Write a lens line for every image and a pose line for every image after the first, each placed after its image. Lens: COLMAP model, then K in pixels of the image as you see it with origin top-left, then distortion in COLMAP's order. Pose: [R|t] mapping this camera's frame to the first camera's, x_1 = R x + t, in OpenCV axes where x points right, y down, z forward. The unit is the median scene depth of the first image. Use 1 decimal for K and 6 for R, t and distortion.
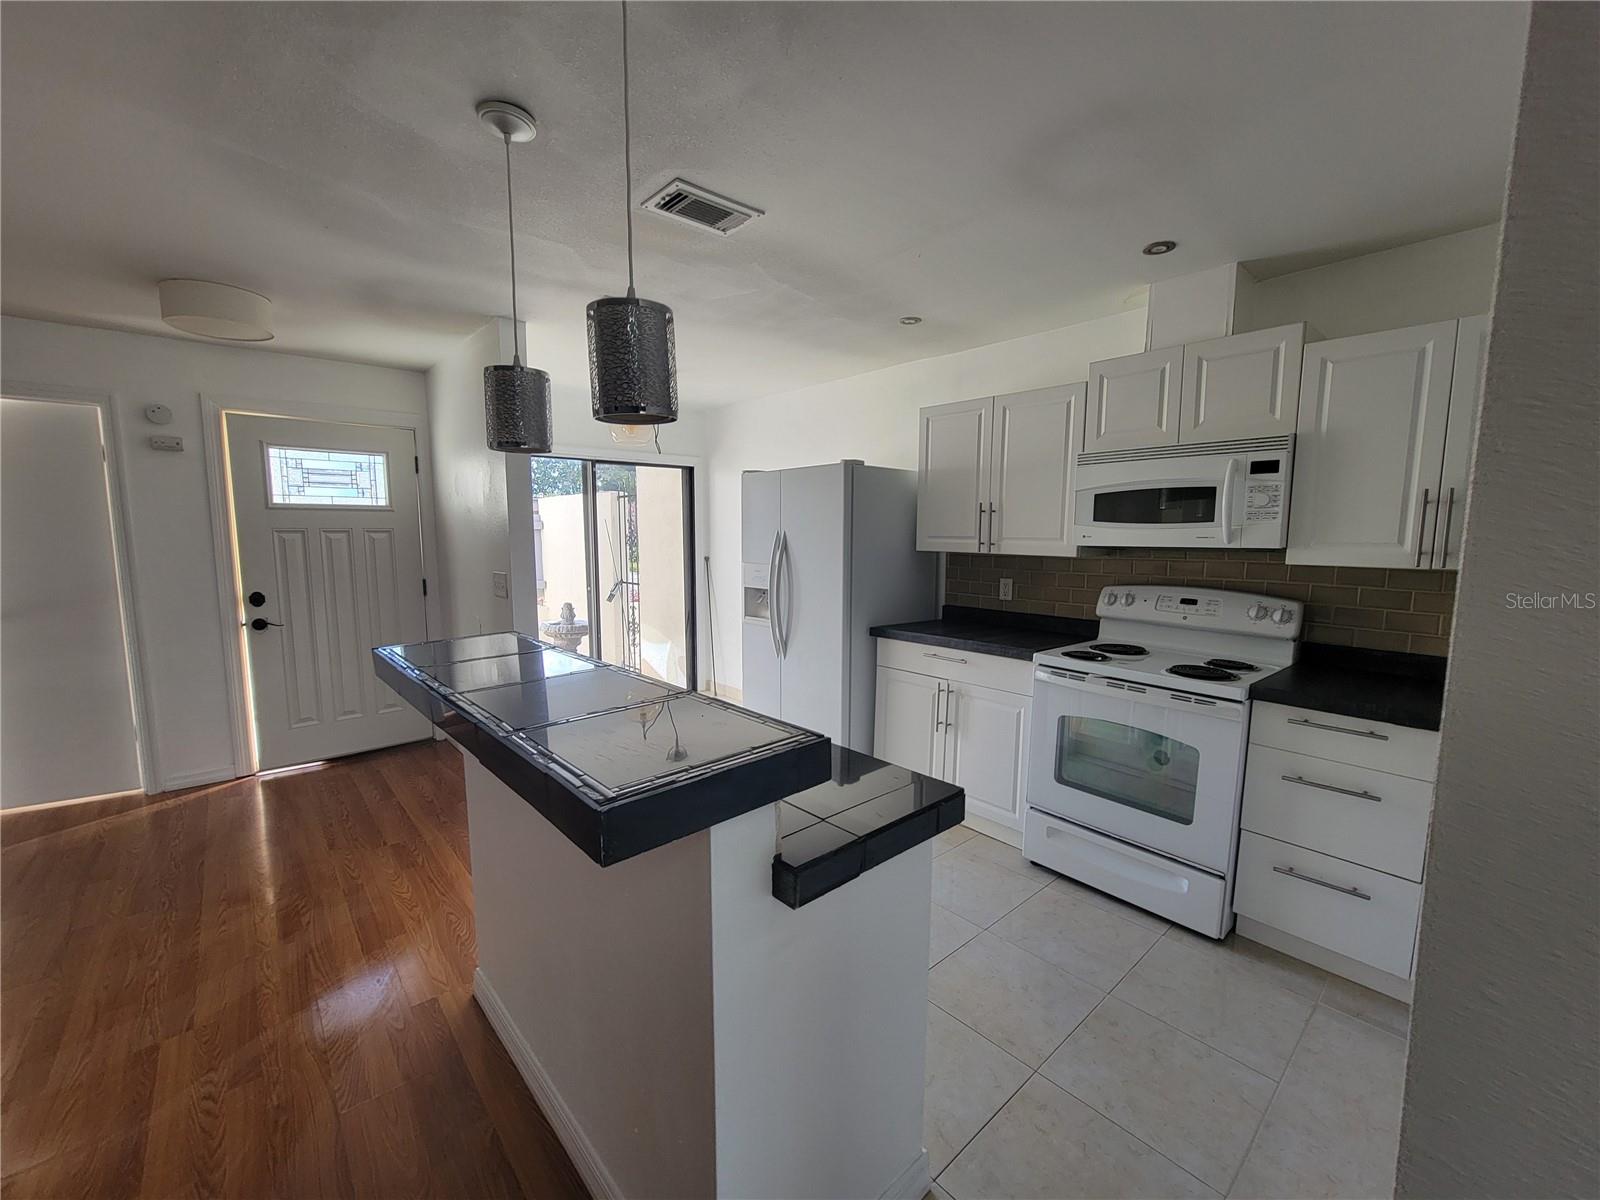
lens RADIAL K [[652.1, 0, 801.4], [0, 652.1, 604.2], [0, 0, 1]] dist [0.000605, 0.001053]
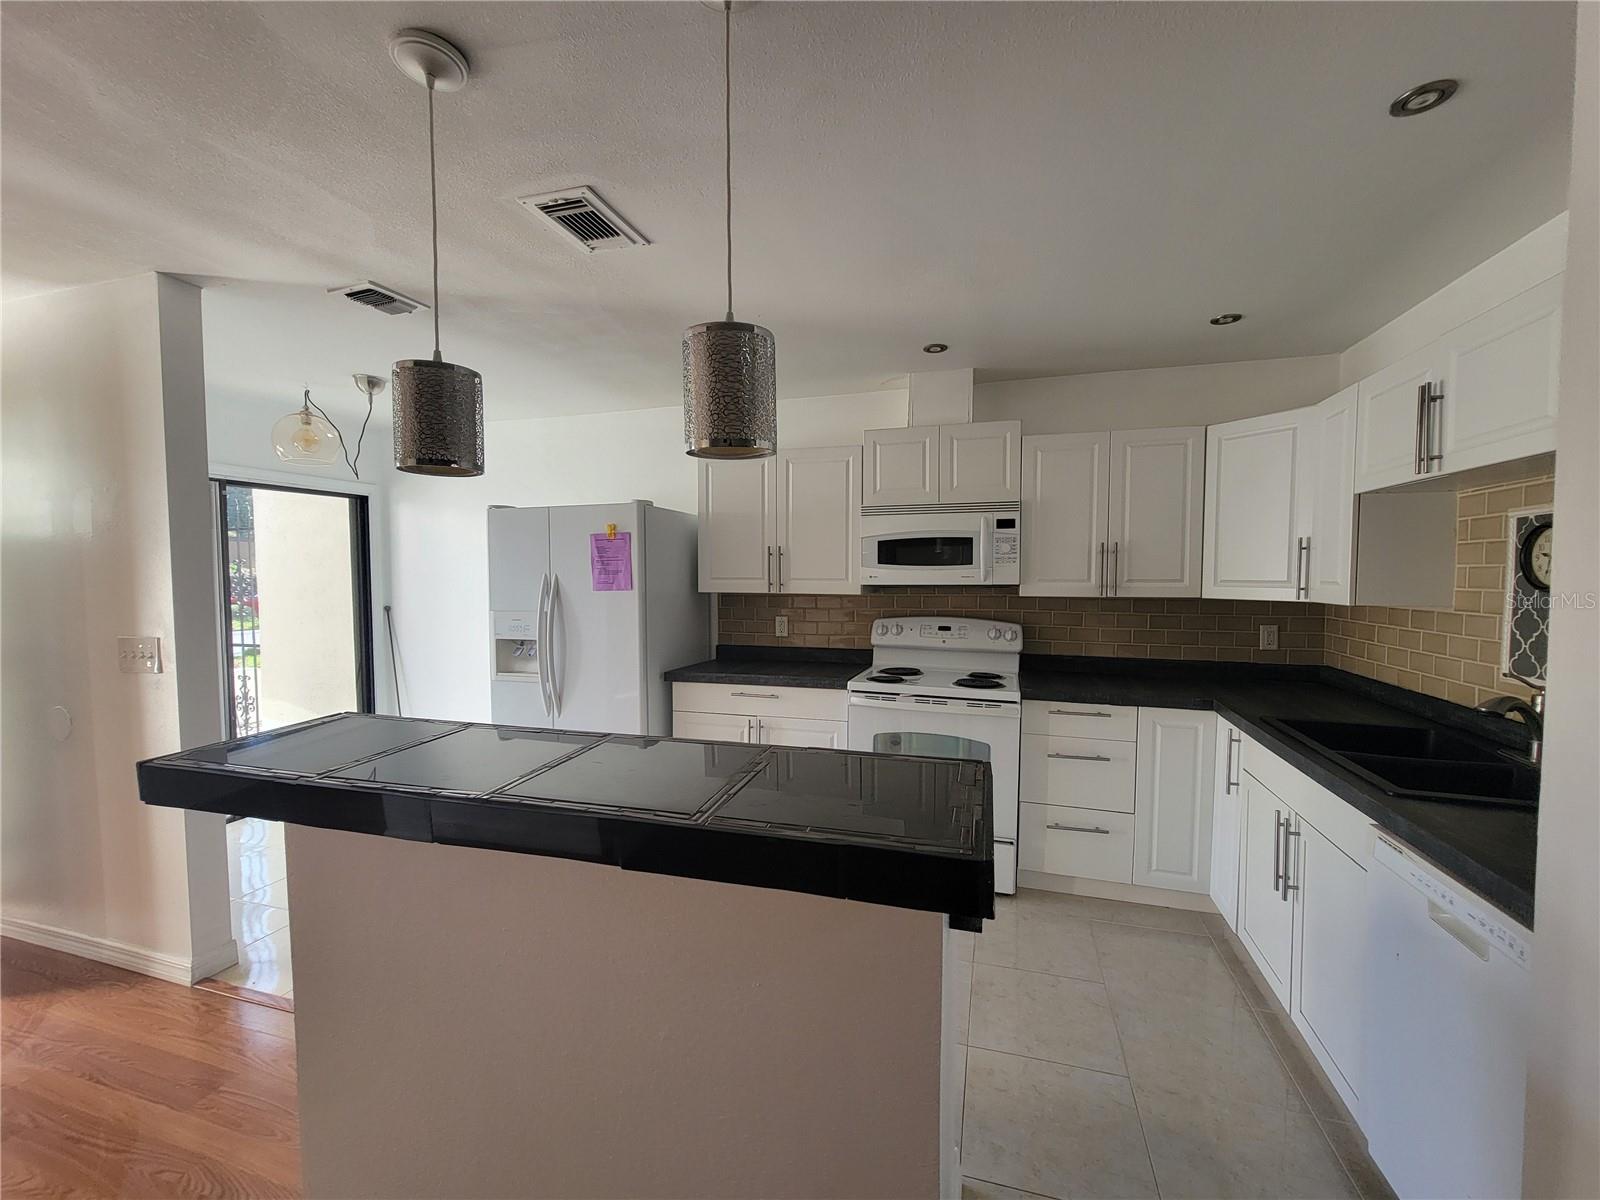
lens RADIAL K [[652.1, 0, 801.4], [0, 652.1, 604.2], [0, 0, 1]] dist [0.000605, 0.001053]
pose [[0.853178, -0.030123, 0.520749, -0.285824], [0.063430, 0.996914, -0.046254, -0.009847], [-0.517748, 0.072494, 0.852456, 0.079525]]
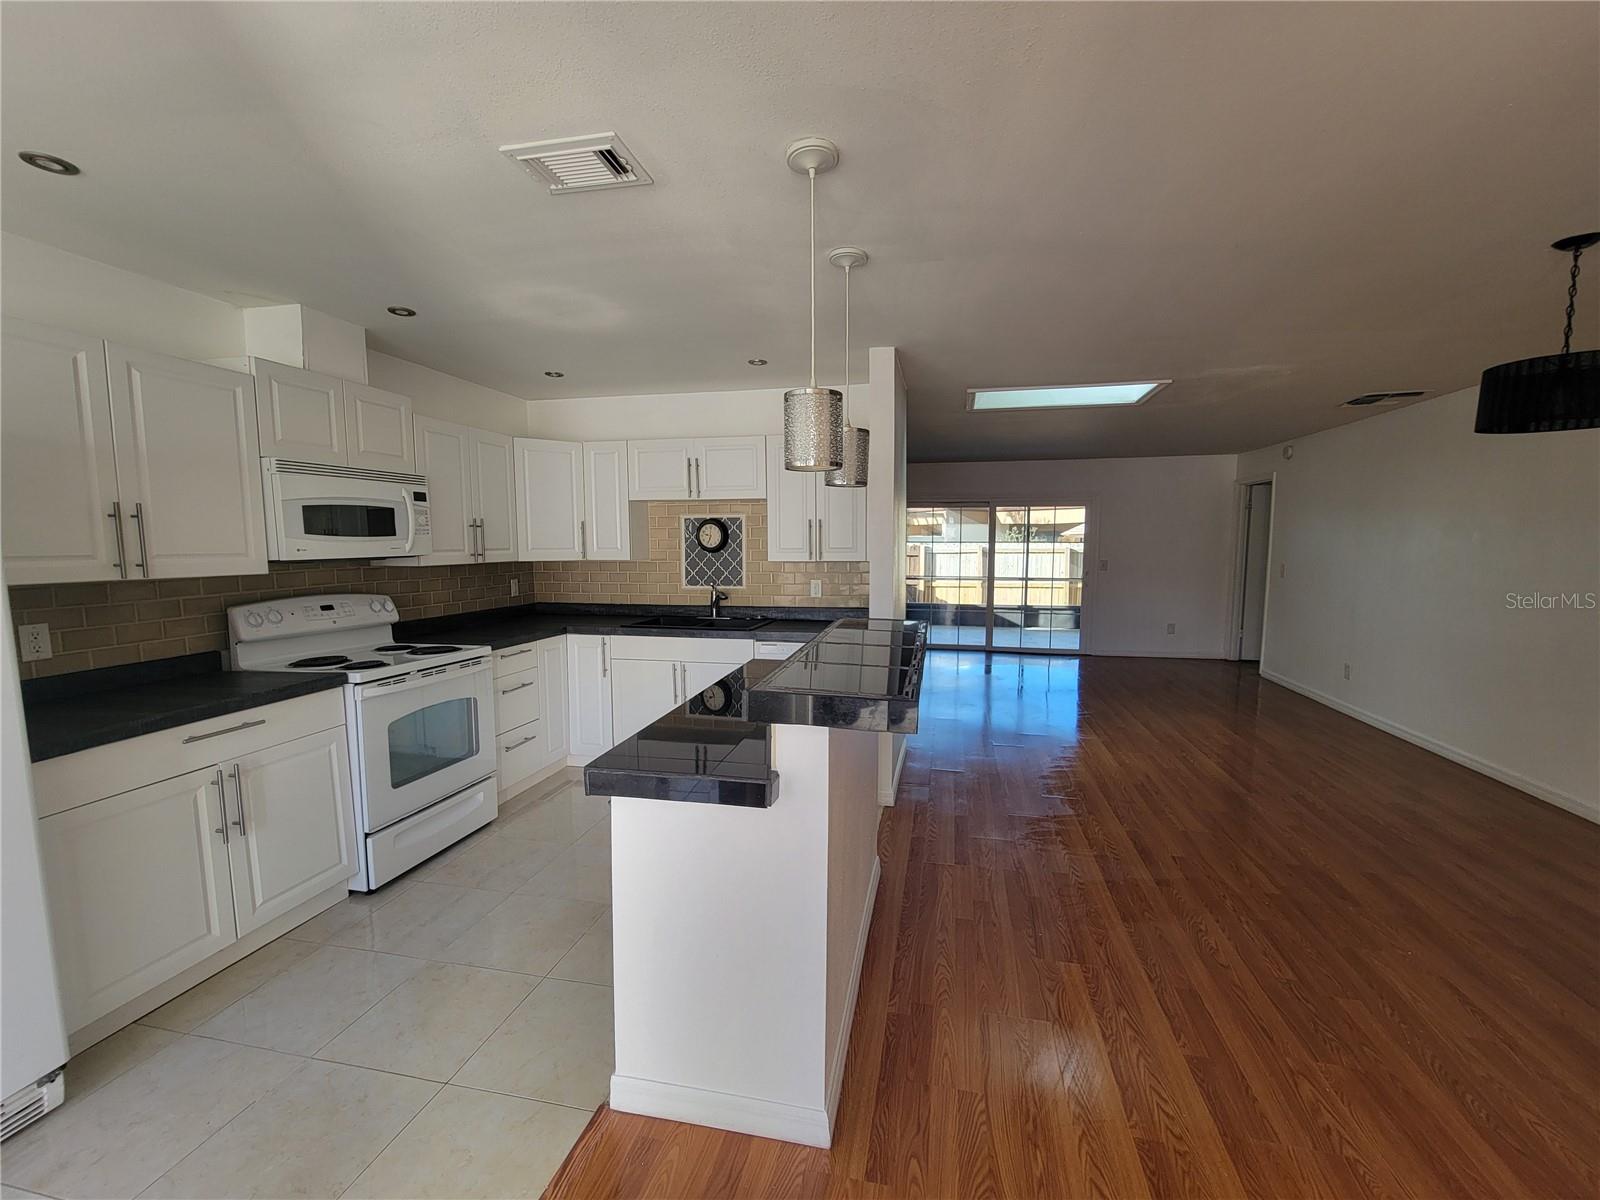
lens RADIAL K [[691.2, 0, 797.3], [0, 691.2, 609.7], [0, 0, 1]] dist [0.001116, 0.000369]
pose [[-0.589864, -0.083993, 0.803122, -0.808316], [0.093059, 0.980878, 0.170932, -0.126248], [-0.802122, 0.175564, -0.570769, 1.035449]]
